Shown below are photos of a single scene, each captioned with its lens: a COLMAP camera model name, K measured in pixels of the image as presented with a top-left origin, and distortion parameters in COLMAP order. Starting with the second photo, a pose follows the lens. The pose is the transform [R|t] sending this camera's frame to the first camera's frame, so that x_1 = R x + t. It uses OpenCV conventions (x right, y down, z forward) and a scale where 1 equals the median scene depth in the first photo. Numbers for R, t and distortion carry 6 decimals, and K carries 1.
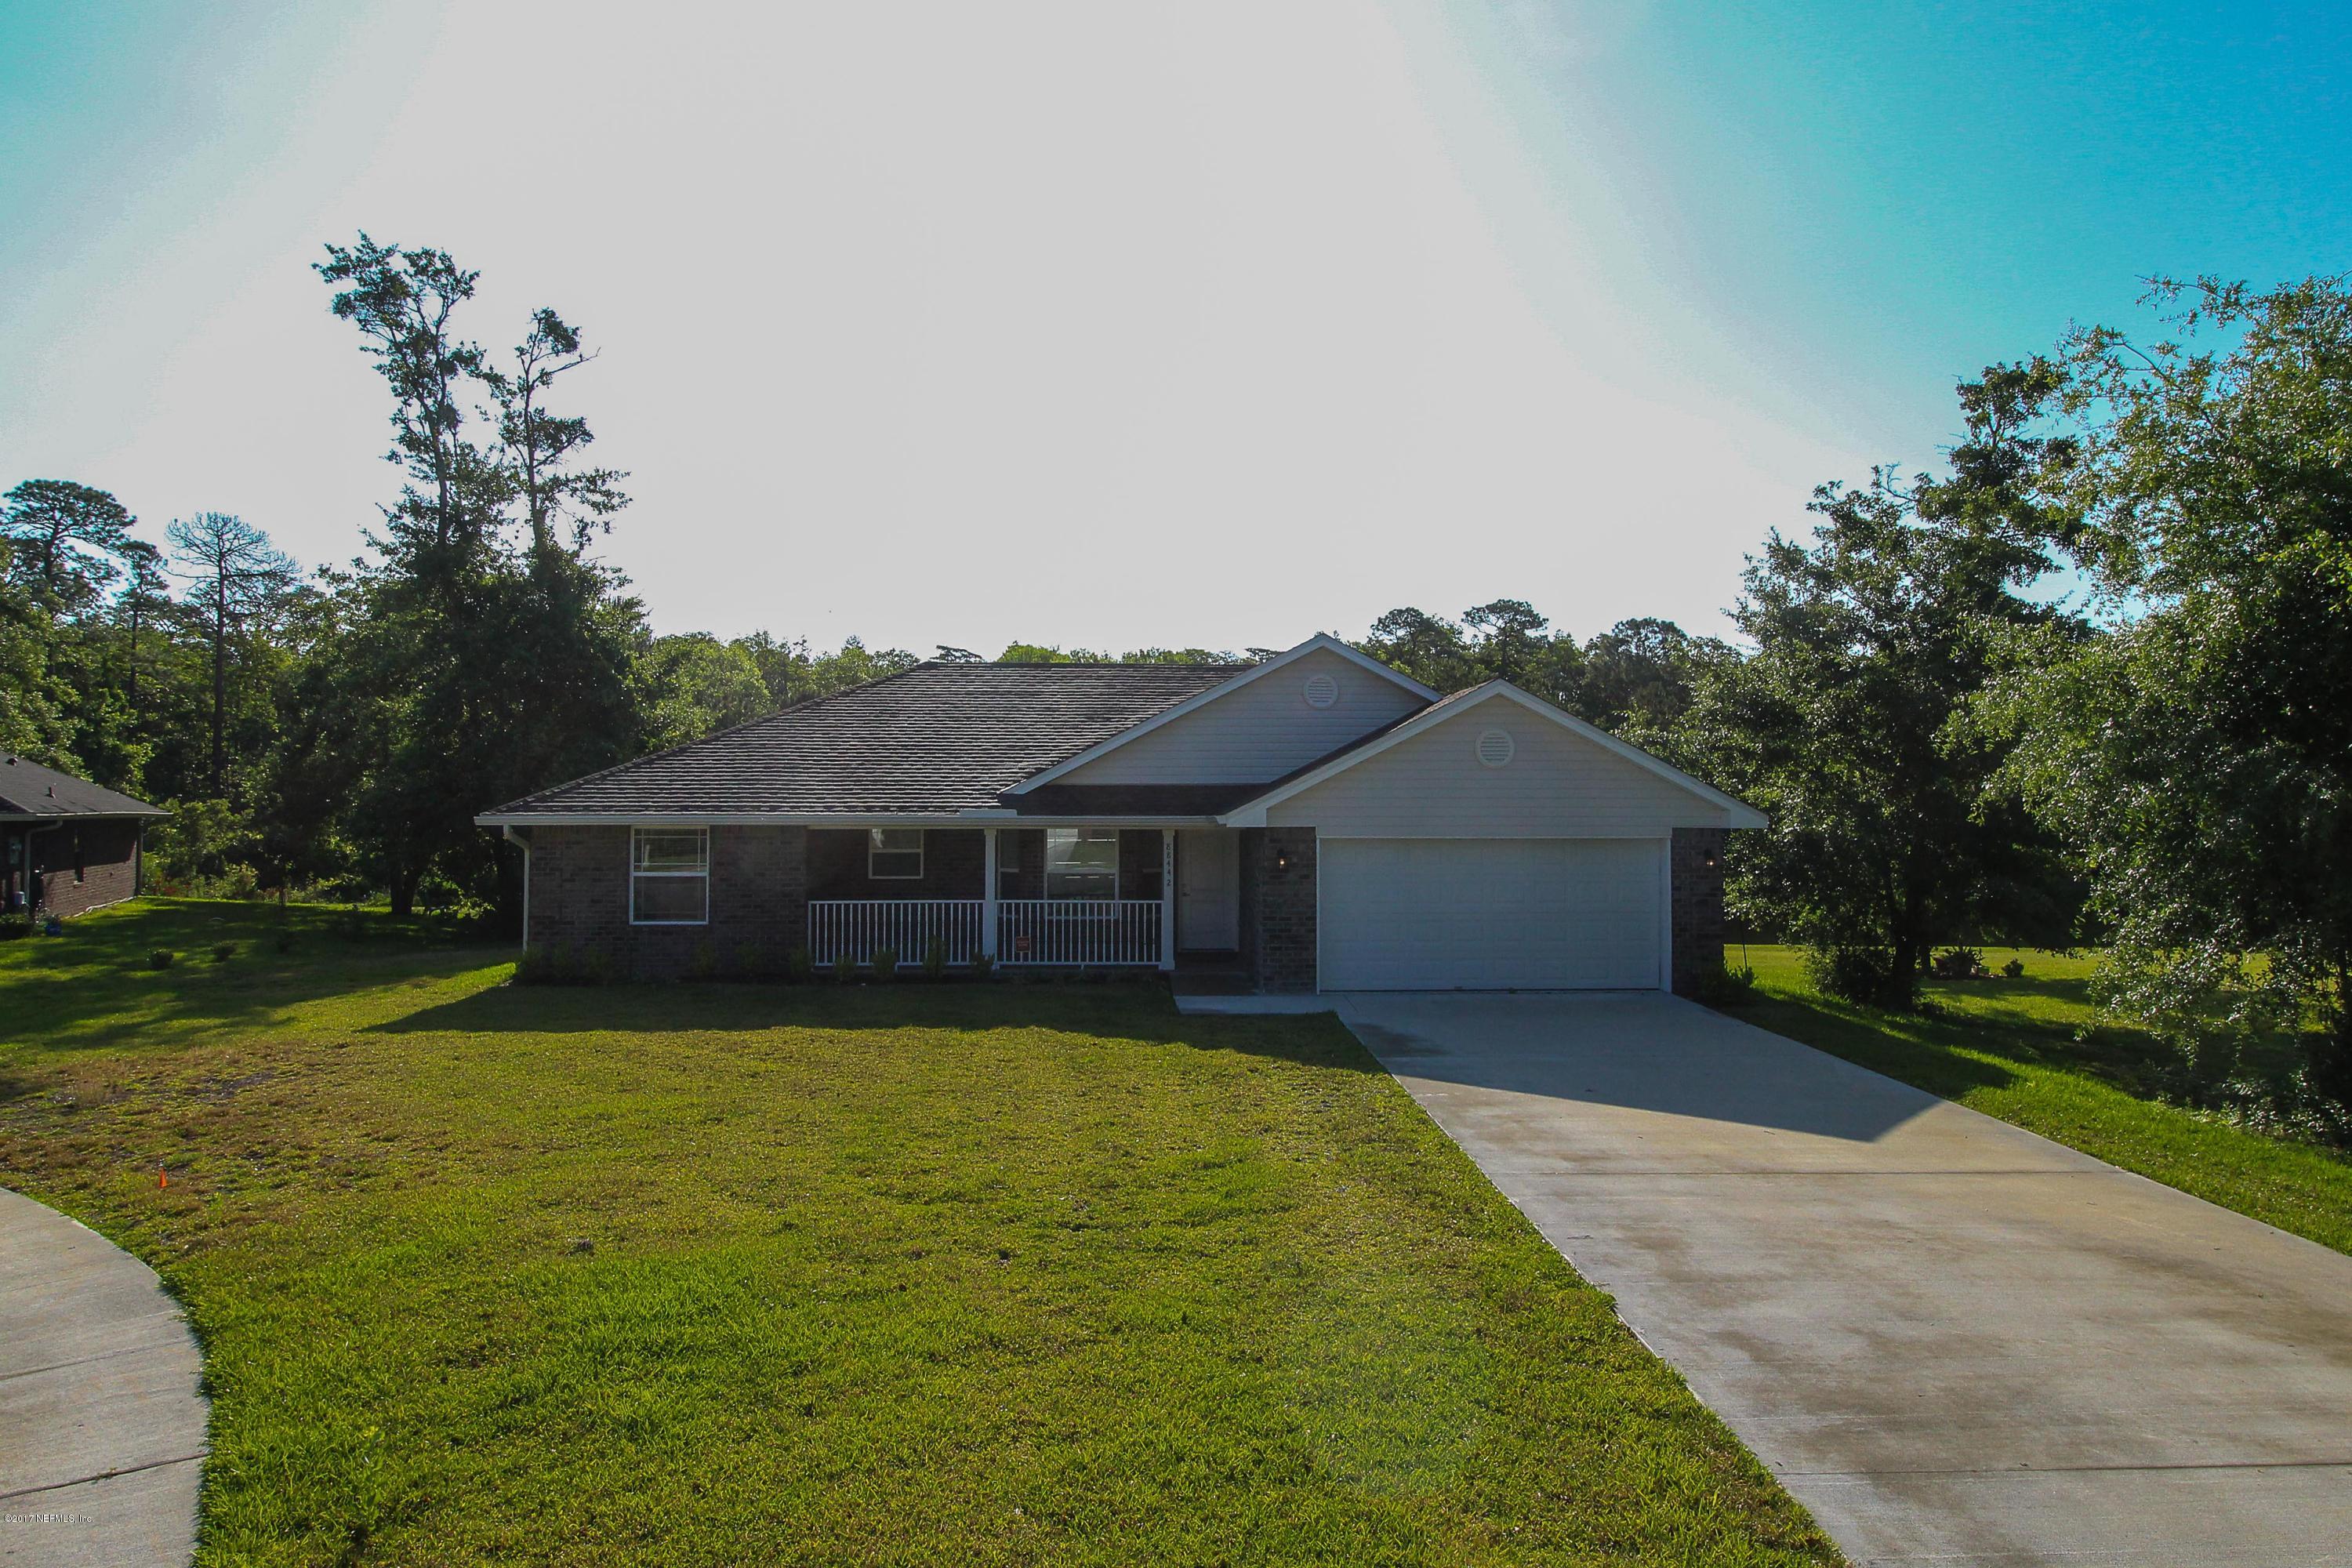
lens RADIAL K [[1295.2, 0, 1176.7], [0, 1295.2, 798.7], [0, 0, 1]] dist [0.007664, -0.010911]
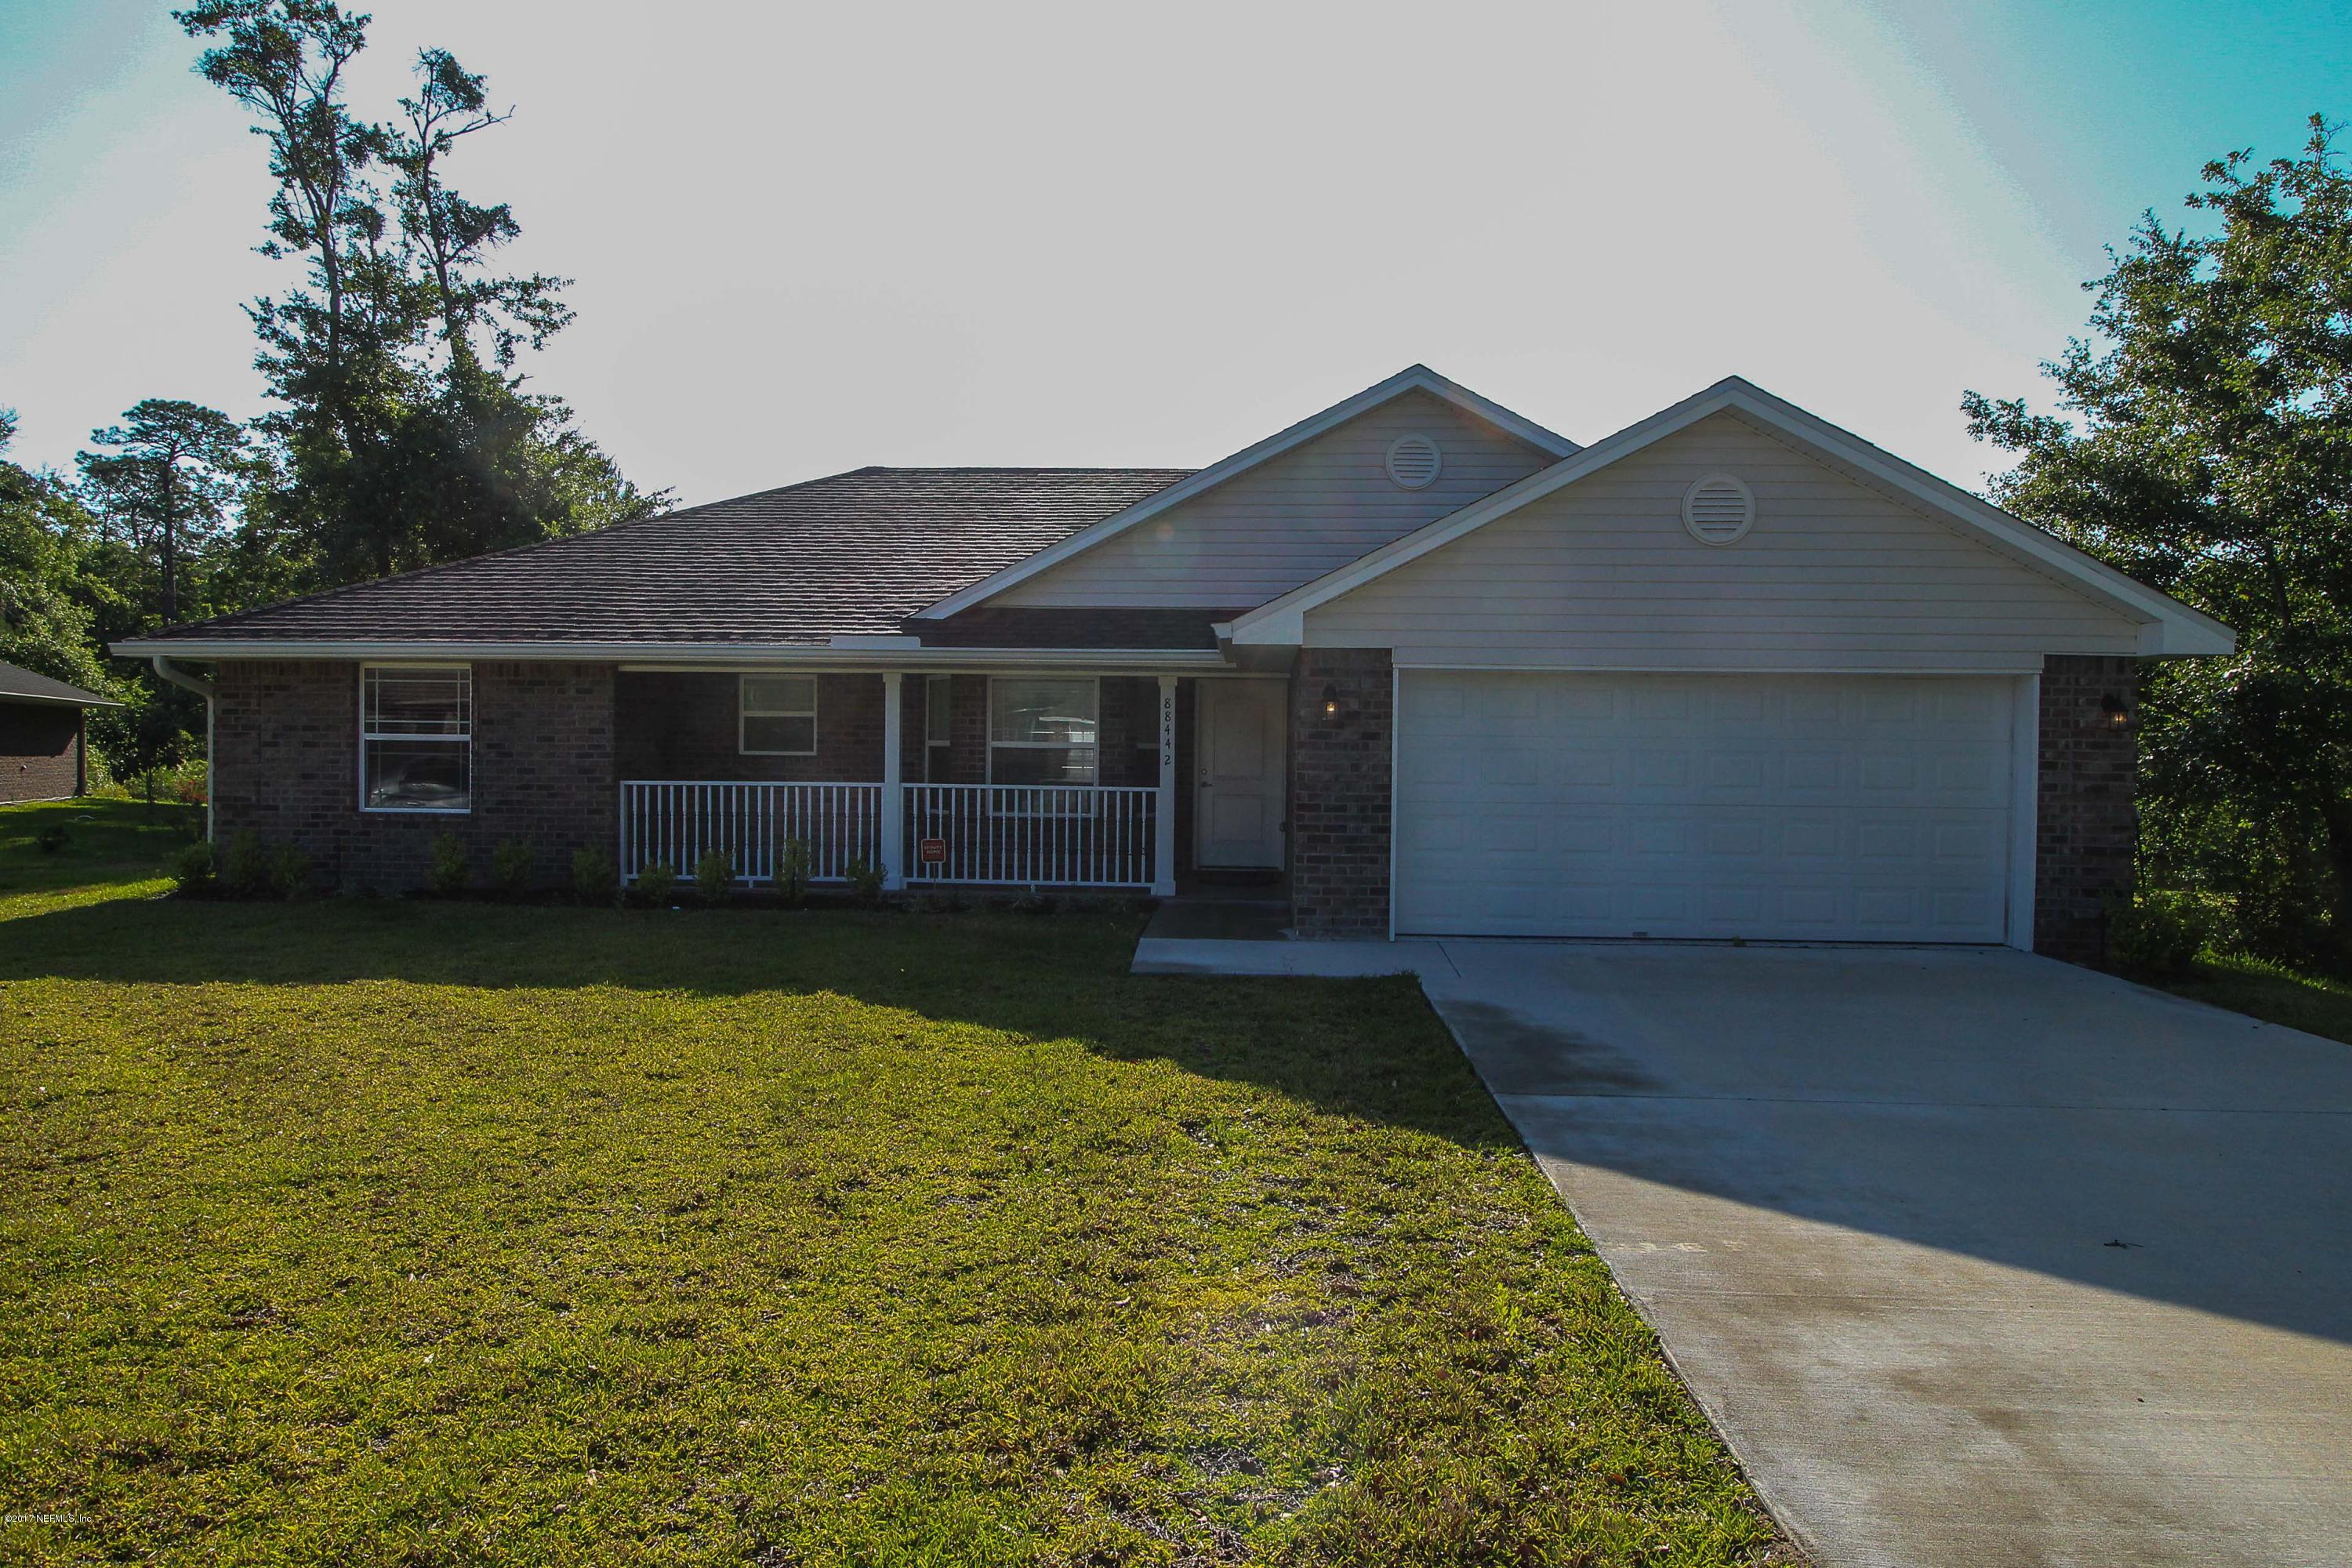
lens RADIAL K [[1295.2, 0, 1180.1], [0, 1295.2, 774.9], [0, 0, 1]] dist [0.007664, -0.010911]
pose [[0.996244, 0.011247, -0.085853, 0.047214], [-0.008508, 0.999445, 0.032202, 0.044257], [0.086167, -0.031350, 0.995787, 0.311347]]
